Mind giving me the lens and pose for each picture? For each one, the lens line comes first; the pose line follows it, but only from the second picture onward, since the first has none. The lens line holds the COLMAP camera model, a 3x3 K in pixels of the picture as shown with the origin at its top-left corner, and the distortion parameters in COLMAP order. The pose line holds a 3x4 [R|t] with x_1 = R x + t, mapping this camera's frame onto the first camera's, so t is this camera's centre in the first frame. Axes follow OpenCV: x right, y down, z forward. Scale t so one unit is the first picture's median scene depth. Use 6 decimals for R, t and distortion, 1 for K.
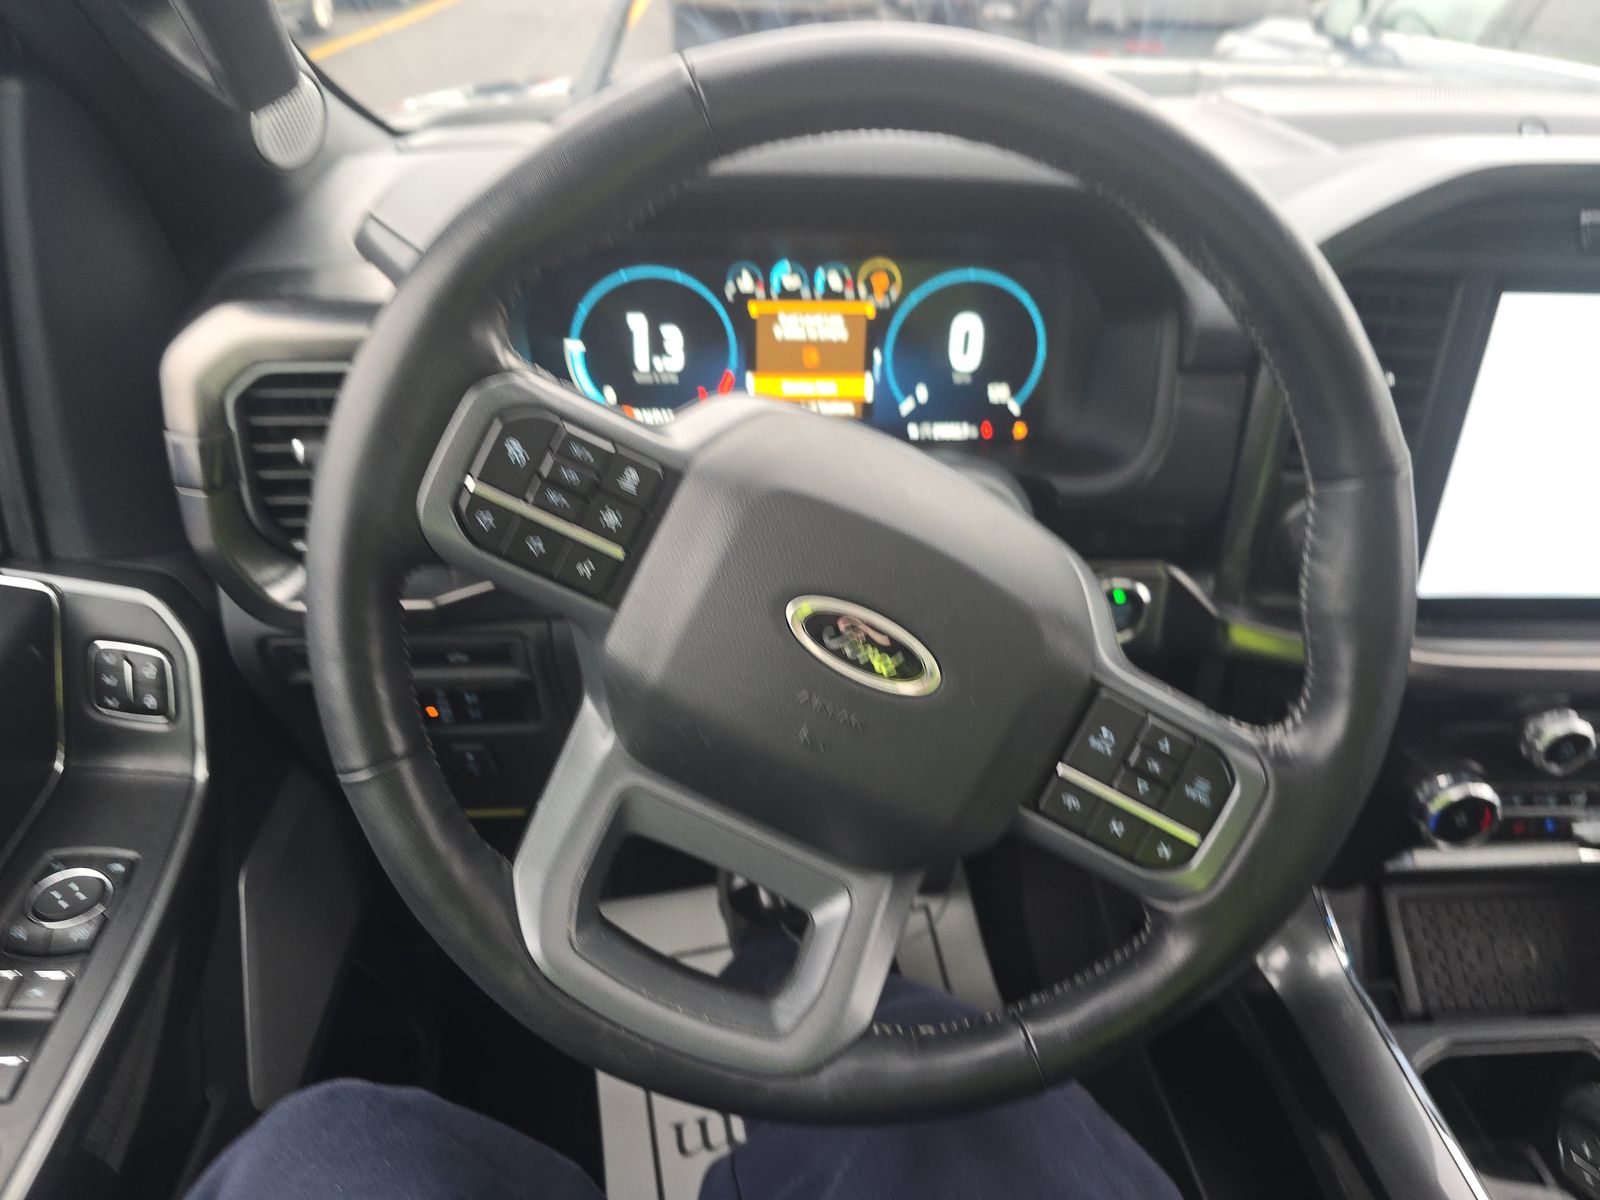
lens RADIAL K [[1066.5, 0, 800.0], [0, 1066.5, 600.0], [0, 0, 1]] dist [0.001682, 0.000033]
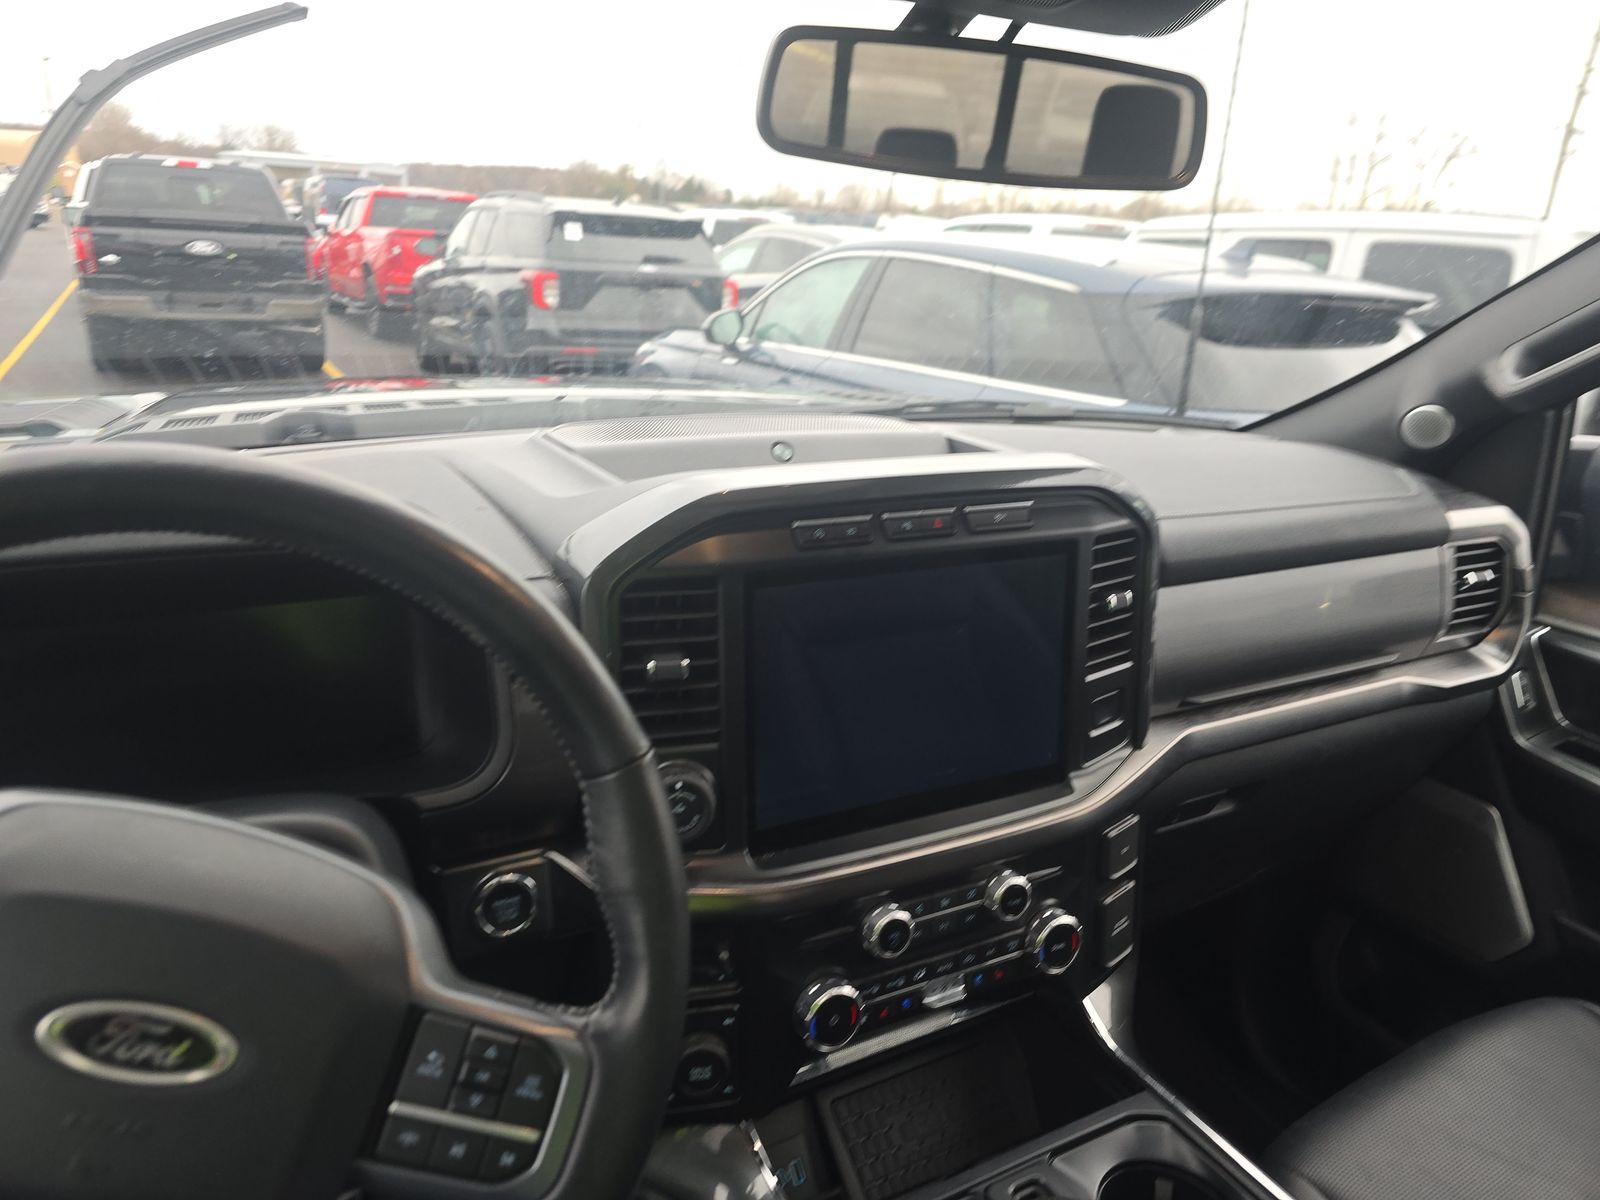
lens RADIAL K [[1066.5, 0, 800.0], [0, 1066.5, 600.0], [0, 0, 1]] dist [0.001682, 0.000033]
pose [[0.887155, -0.114611, 0.447012, 0.189711], [0.221095, 0.955817, -0.193727, -0.018736], [-0.405059, 0.270699, 0.873298, -0.162130]]
